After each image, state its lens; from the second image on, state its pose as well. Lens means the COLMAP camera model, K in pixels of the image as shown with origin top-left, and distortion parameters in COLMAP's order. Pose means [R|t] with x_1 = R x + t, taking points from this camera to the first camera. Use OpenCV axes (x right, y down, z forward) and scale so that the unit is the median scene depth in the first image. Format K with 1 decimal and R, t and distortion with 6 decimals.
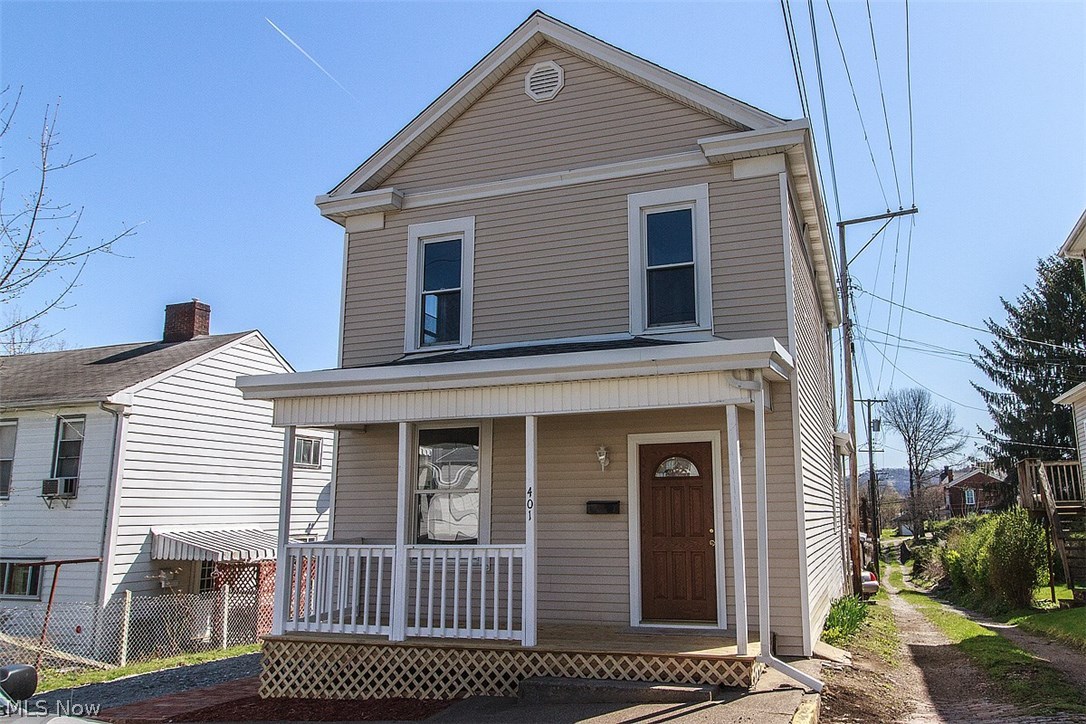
lens RADIAL K [[808.6, 0, 590.5], [0, 808.6, 381.2], [0, 0, 1]] dist [-0.000222, -0.000909]
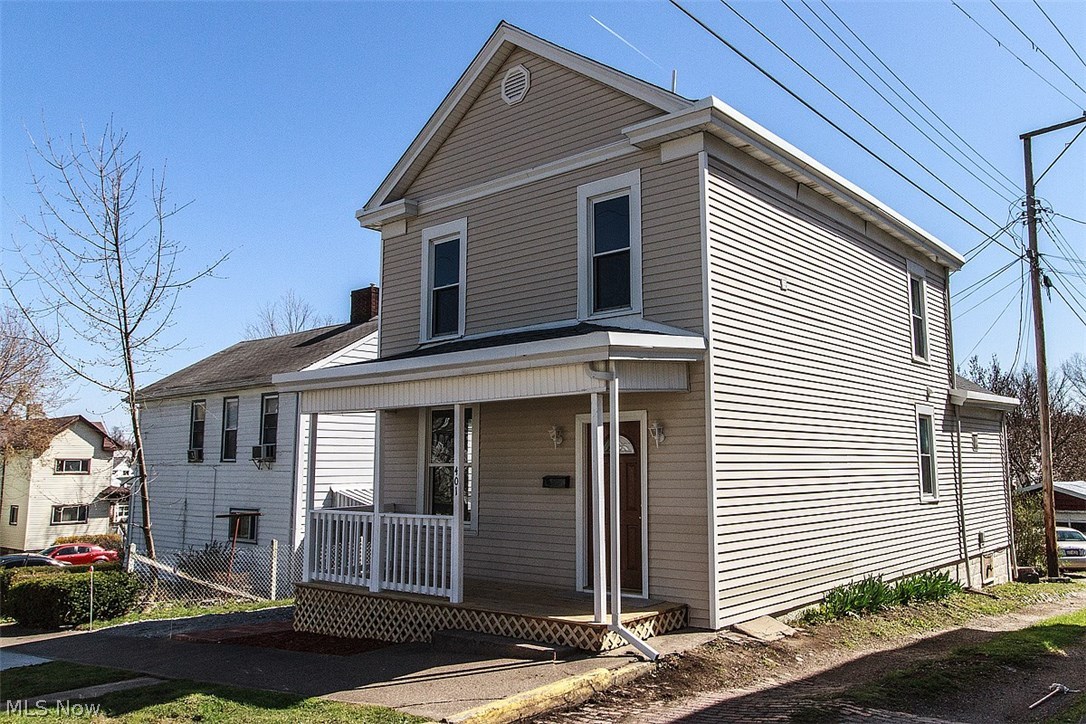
lens RADIAL K [[851.6, 0, 543.0], [0, 851.6, 362.0], [0, 0, 1]] dist [-0.004403, -0.003259]
pose [[0.928566, -0.042187, -0.368761, 0.419303], [0.057909, 0.997820, 0.031664, -0.041426], [0.366621, -0.050757, 0.928985, -0.062171]]
